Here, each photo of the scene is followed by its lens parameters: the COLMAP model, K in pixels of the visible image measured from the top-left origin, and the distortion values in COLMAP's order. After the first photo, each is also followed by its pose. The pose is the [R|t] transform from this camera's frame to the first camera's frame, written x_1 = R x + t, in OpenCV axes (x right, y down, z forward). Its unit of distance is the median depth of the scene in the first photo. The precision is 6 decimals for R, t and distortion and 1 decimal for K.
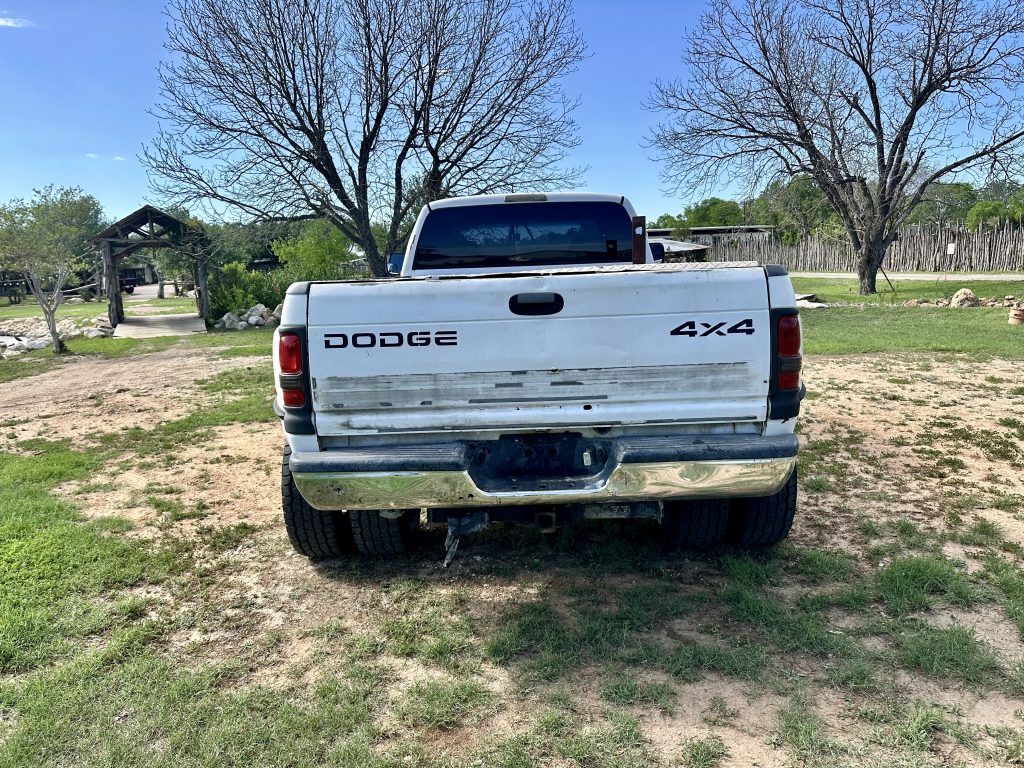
lens RADIAL K [[718.8, 0, 504.6], [0, 718.8, 380.4], [0, 0, 1]] dist [0.040139, -0.057636]
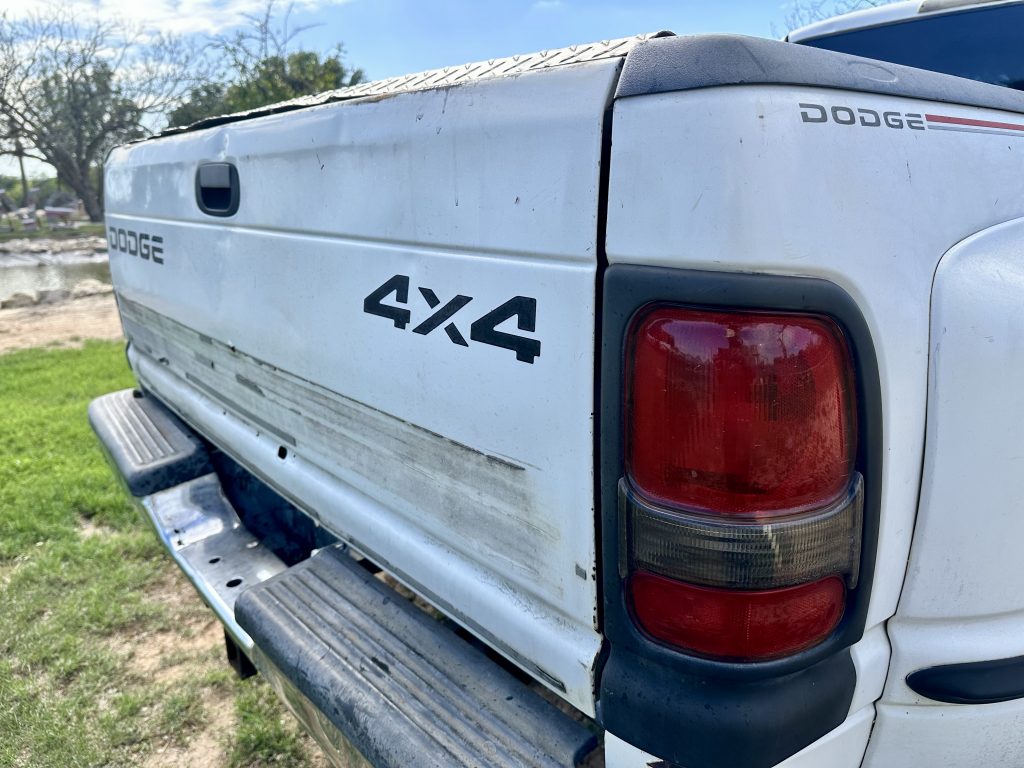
lens RADIAL K [[718.8, 0, 524.0], [0, 718.8, 373.5], [0, 0, 1]] dist [0.040139, -0.057636]
pose [[0.651018, 0.220612, -0.726296, 0.291157], [-0.125445, 0.974946, 0.183696, -0.058782], [0.748625, -0.028479, 0.662382, 0.481541]]
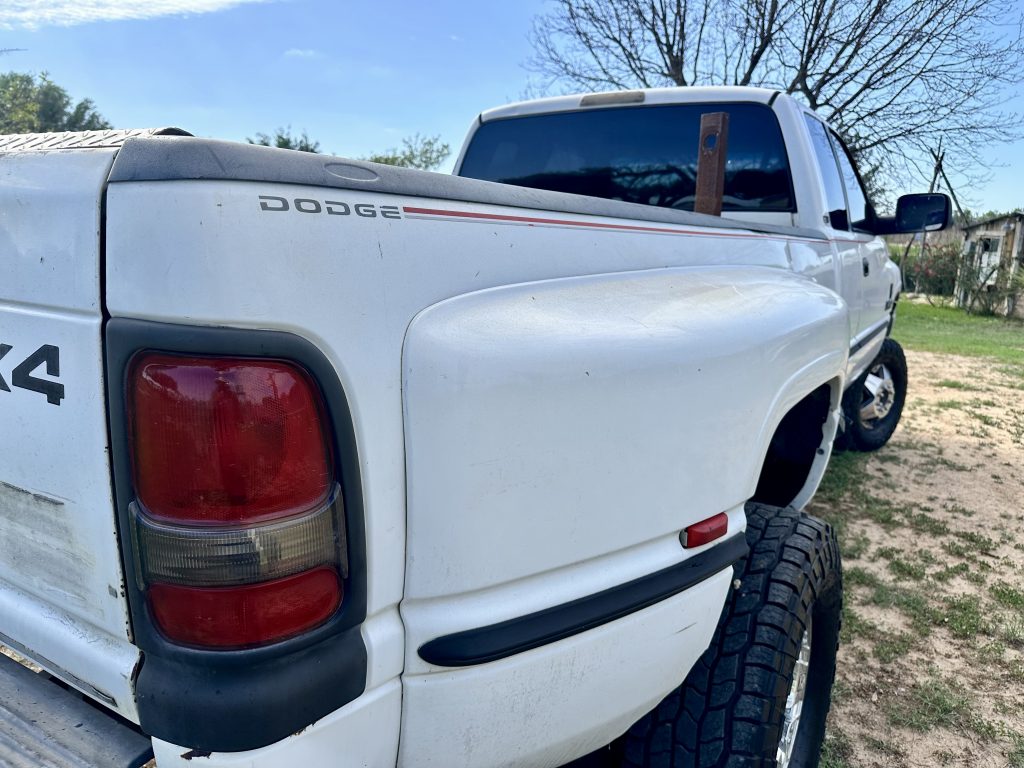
lens RADIAL K [[718.8, 0, 514.6], [0, 718.8, 382.3], [0, 0, 1]] dist [0.040139, -0.057636]
pose [[0.849010, 0.164249, -0.502200, 0.348622], [-0.140053, 0.986416, 0.085846, -0.066997], [0.509478, -0.002549, 0.860480, 0.490660]]
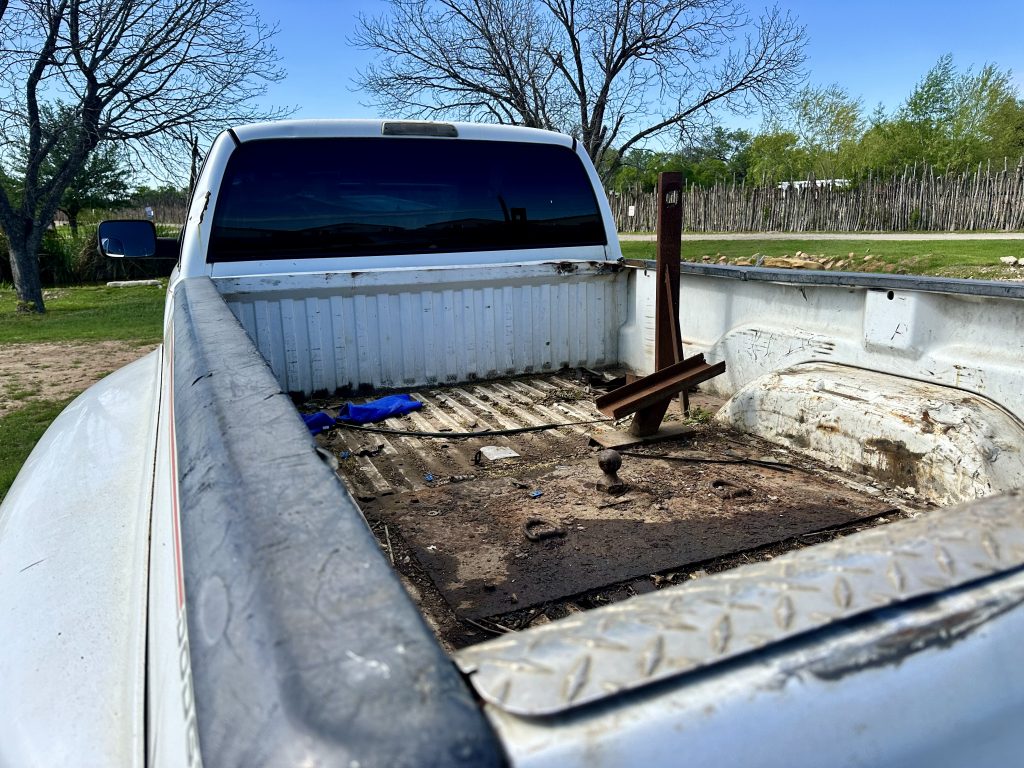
lens RADIAL K [[718.8, 0, 513.3], [0, 718.8, 380.6], [0, 0, 1]] dist [0.040139, -0.057636]
pose [[0.904072, -0.086940, 0.418444, -0.171030], [0.061727, 0.995387, 0.073446, -0.113127], [-0.422899, -0.040572, 0.905268, 0.529224]]
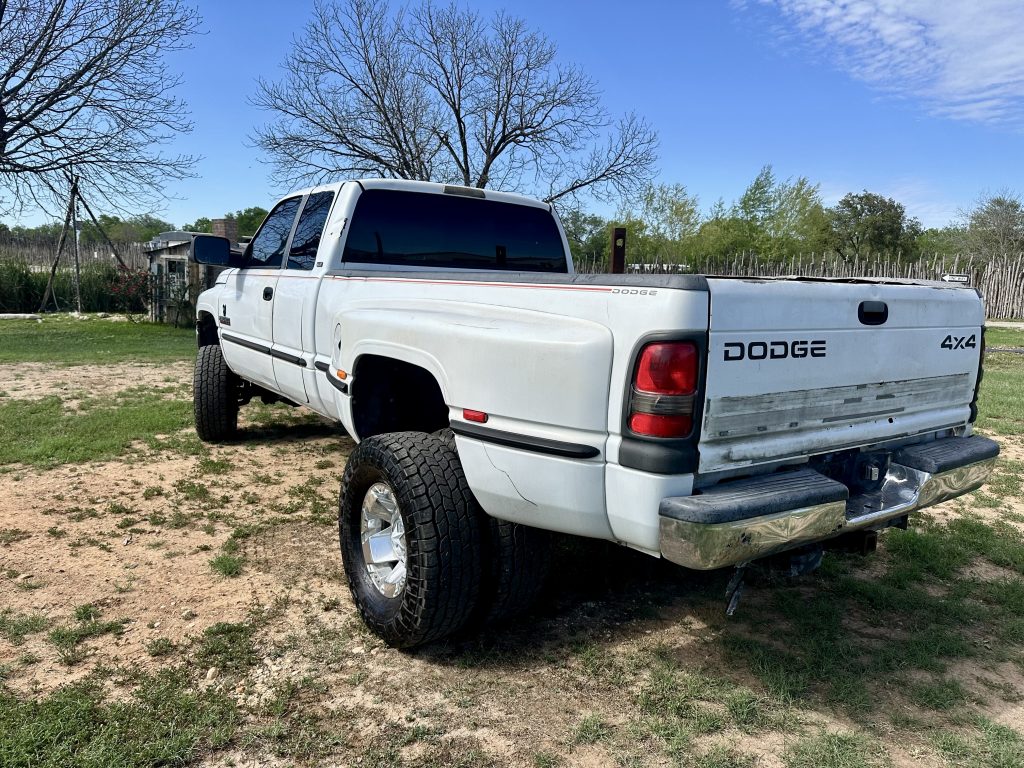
lens RADIAL K [[718.8, 0, 507.9], [0, 718.8, 394.3], [0, 0, 1]] dist [0.040139, -0.057636]
pose [[0.808593, -0.026129, 0.587788, -0.516185], [0.026723, 0.999613, 0.007675, -0.011658], [-0.587761, 0.009502, 0.808979, 0.295334]]
